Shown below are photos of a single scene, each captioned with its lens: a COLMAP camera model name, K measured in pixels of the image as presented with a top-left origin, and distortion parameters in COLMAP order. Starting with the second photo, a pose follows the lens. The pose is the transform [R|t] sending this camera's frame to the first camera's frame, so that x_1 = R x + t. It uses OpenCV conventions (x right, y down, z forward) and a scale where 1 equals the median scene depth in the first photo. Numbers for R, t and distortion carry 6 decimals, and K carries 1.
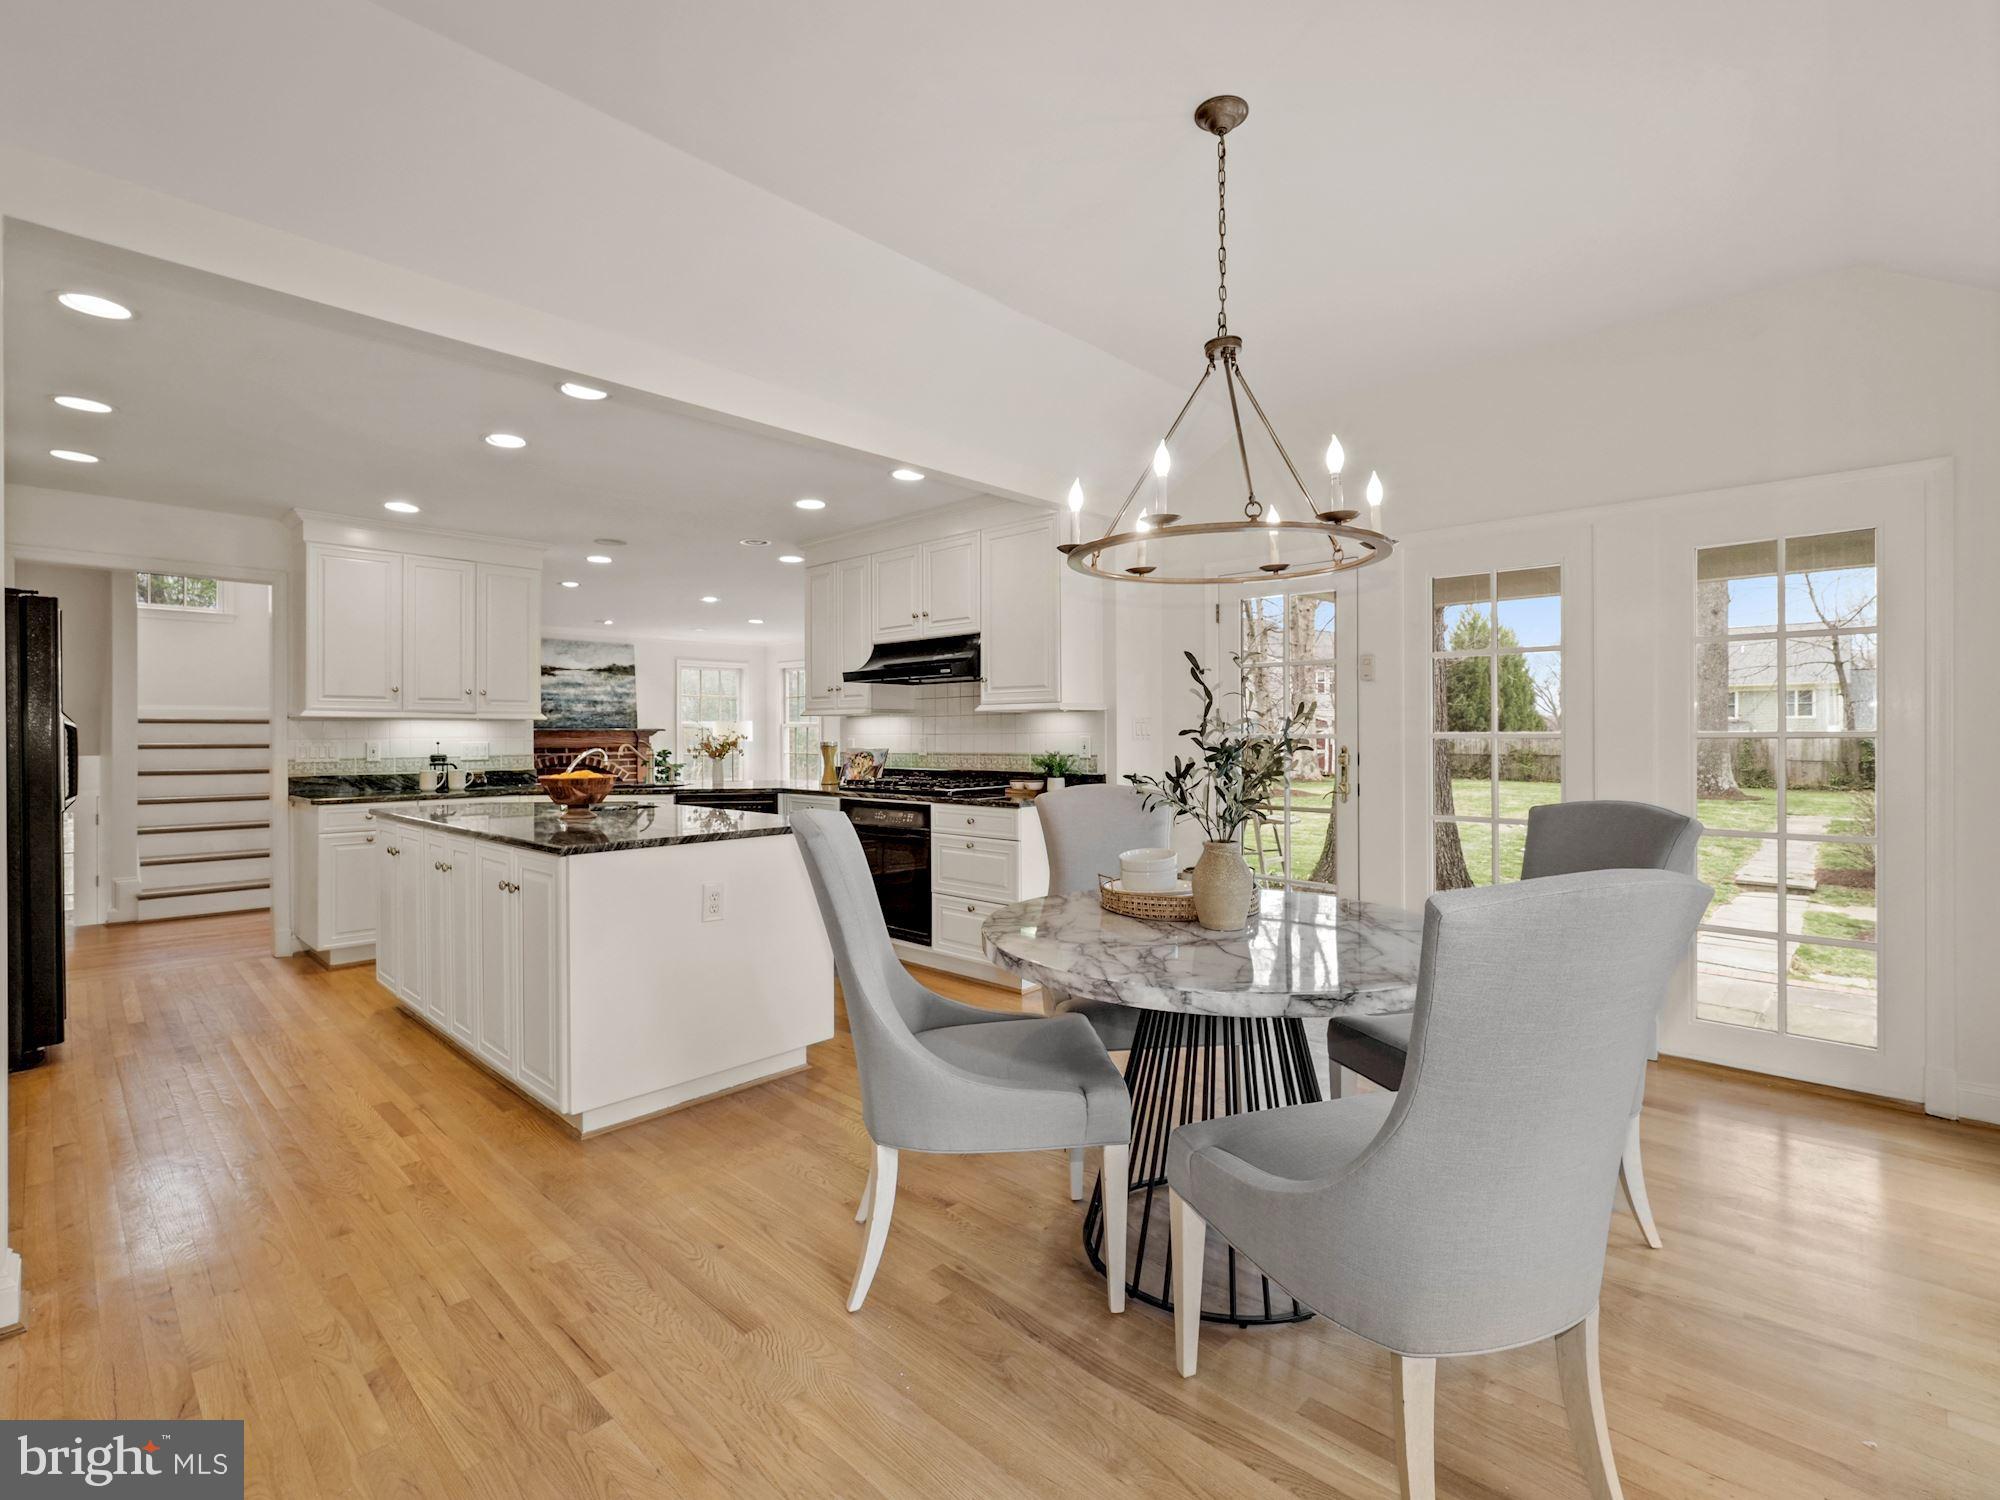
lens RADIAL K [[902.6, 0, 1011.5], [0, 902.6, 735.1], [0, 0, 1]] dist [-0.019176, -0.000689]
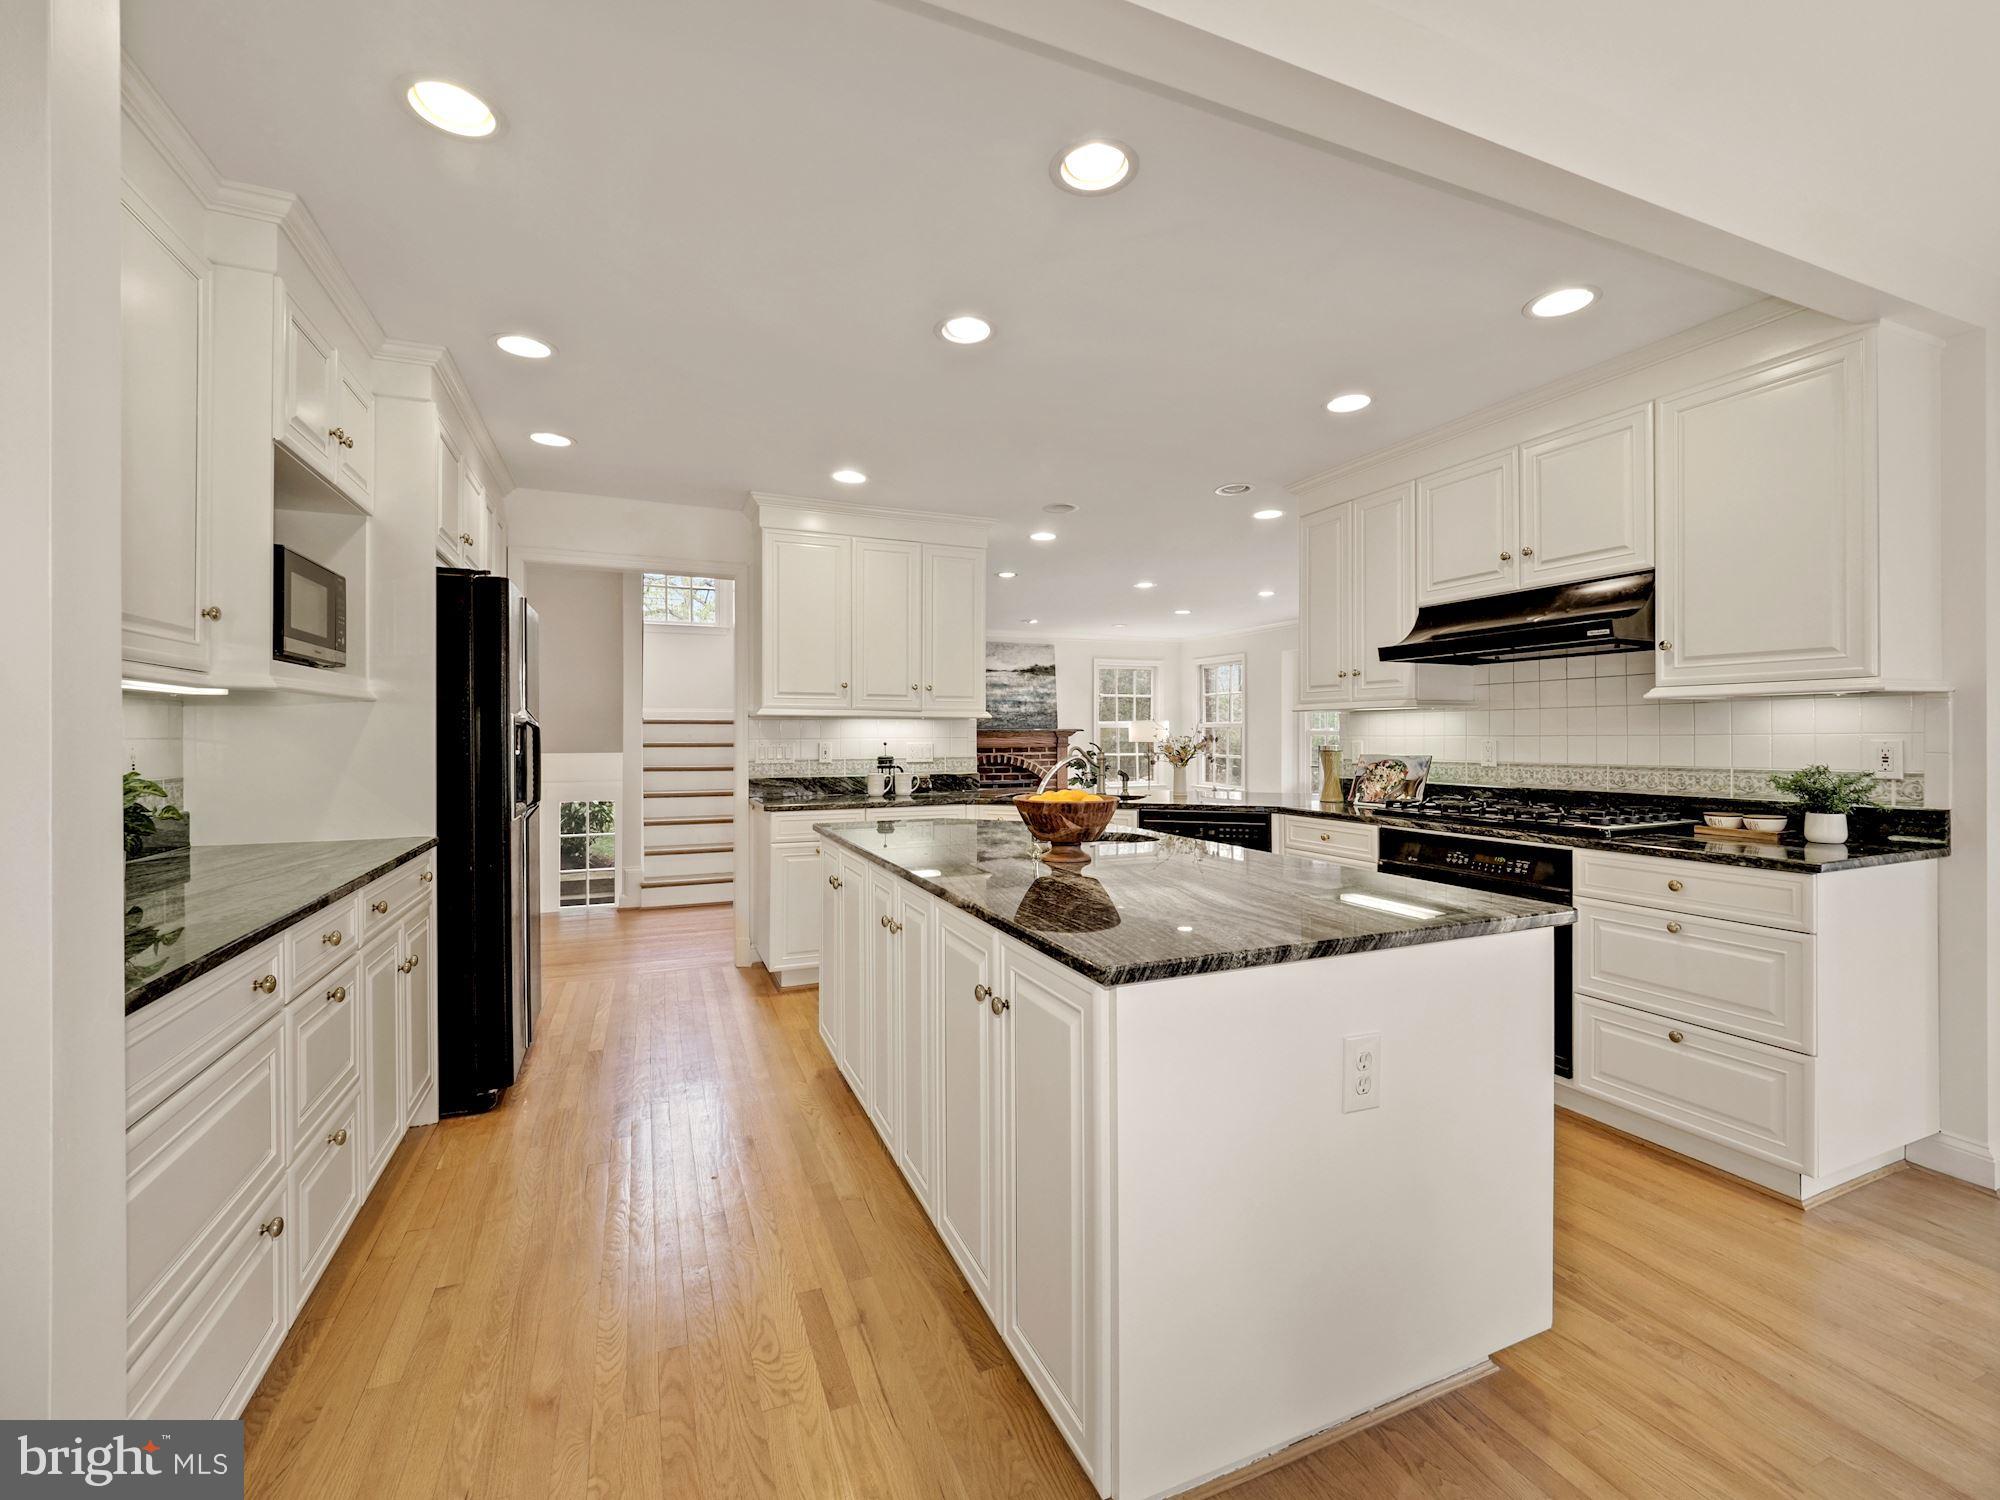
lens RADIAL K [[874.2, 0, 1023.3], [0, 874.2, 743.0], [0, 0, 1]] dist [-0.012355, 0.004617]
pose [[0.916158, 0.005769, -0.400775, -0.161512], [-0.002332, 0.999956, 0.009062, -0.000587], [0.400810, -0.007367, 0.916132, 0.251421]]
